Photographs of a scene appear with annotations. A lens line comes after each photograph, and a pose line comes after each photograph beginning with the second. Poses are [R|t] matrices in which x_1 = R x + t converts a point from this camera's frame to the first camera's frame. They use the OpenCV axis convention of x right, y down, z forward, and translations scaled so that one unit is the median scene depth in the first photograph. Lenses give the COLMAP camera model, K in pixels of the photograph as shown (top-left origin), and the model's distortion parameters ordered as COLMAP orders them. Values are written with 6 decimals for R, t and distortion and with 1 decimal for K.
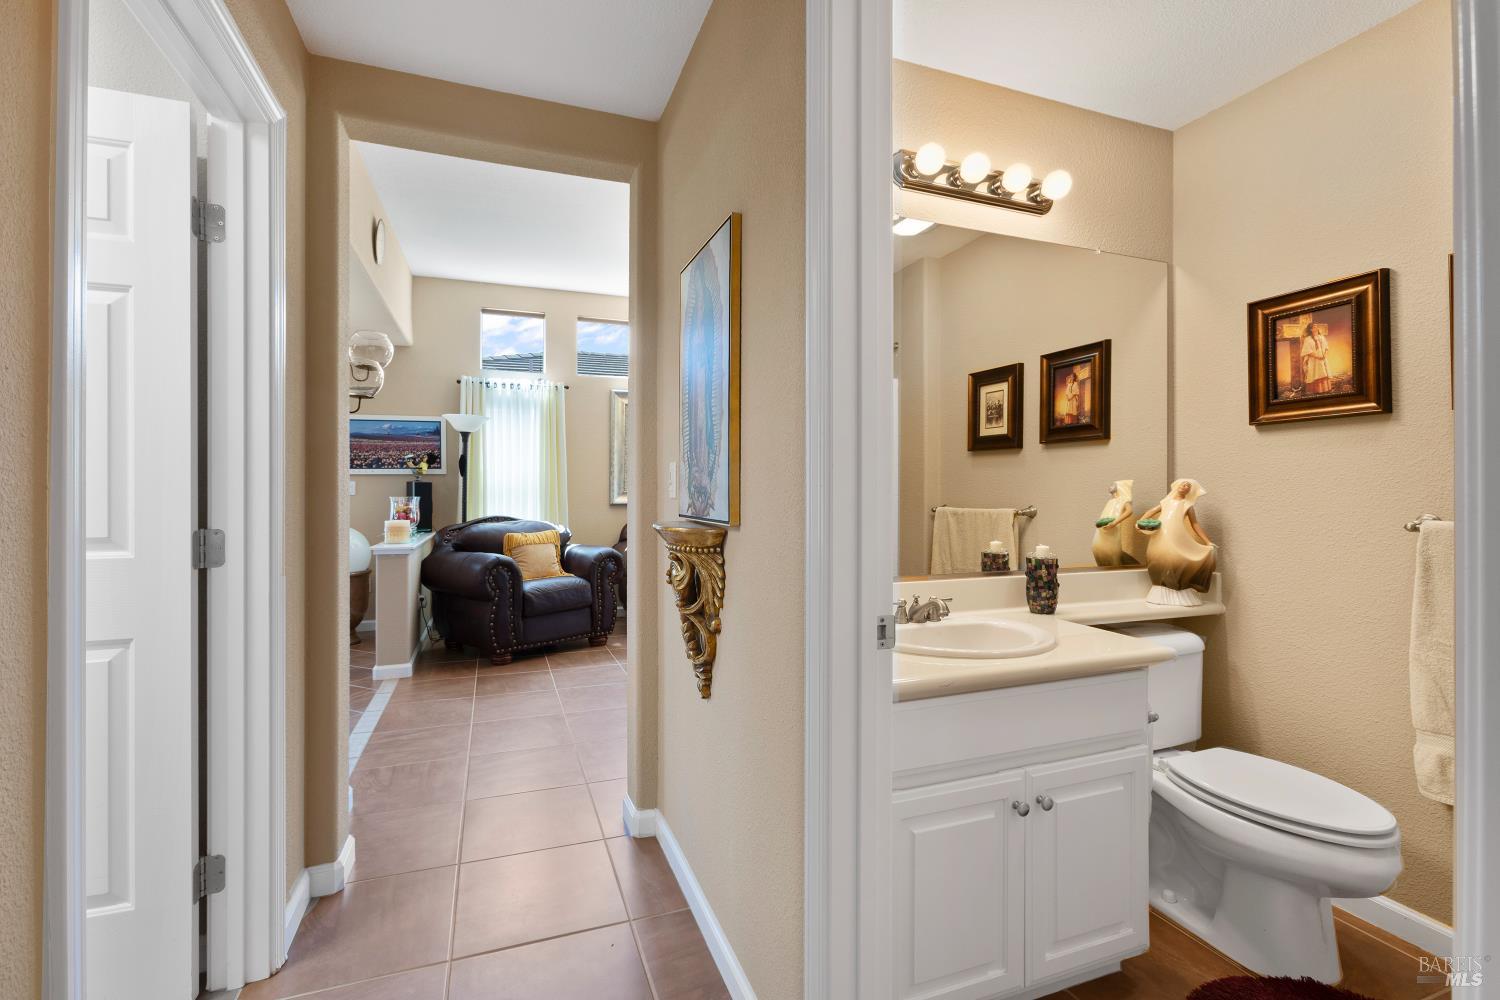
lens RADIAL K [[676.4, 0, 724.9], [0, 676.4, 493.2], [0, 0, 1]] dist [-0.014749, 0.005975]
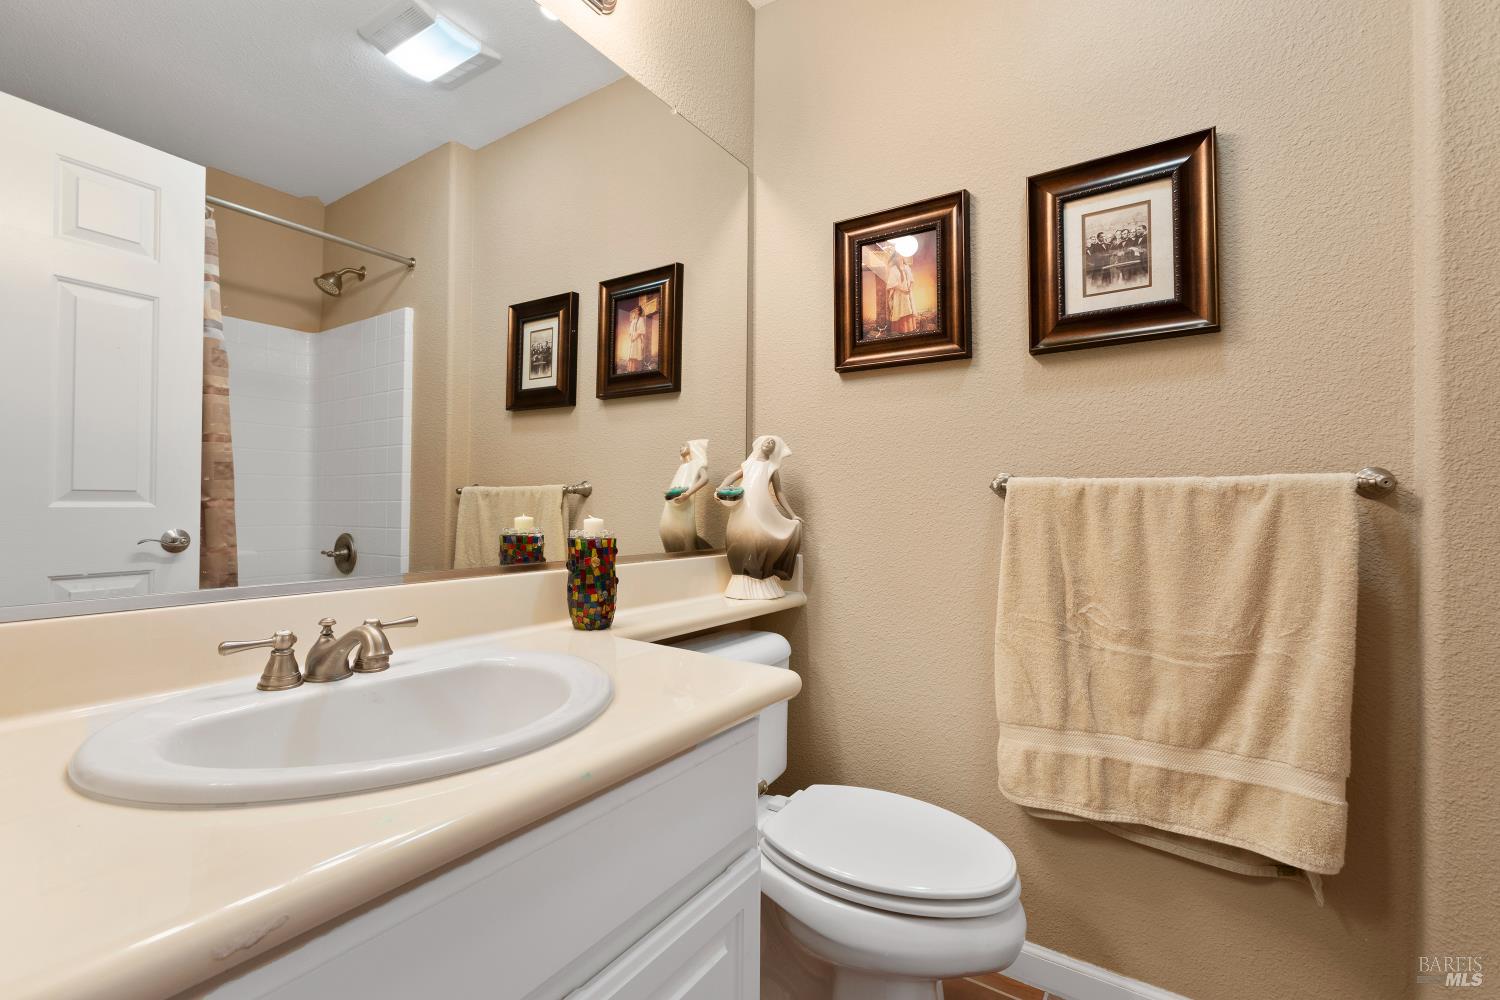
lens RADIAL K [[676.4, 0, 748.8], [0, 676.4, 499.3], [0, 0, 1]] dist [-0.014749, 0.005975]
pose [[0.797429, 0.011305, 0.603306, 0.201310], [-0.006691, 0.999929, -0.009893, 0.062391], [-0.603375, 0.003852, 0.797448, 0.402207]]
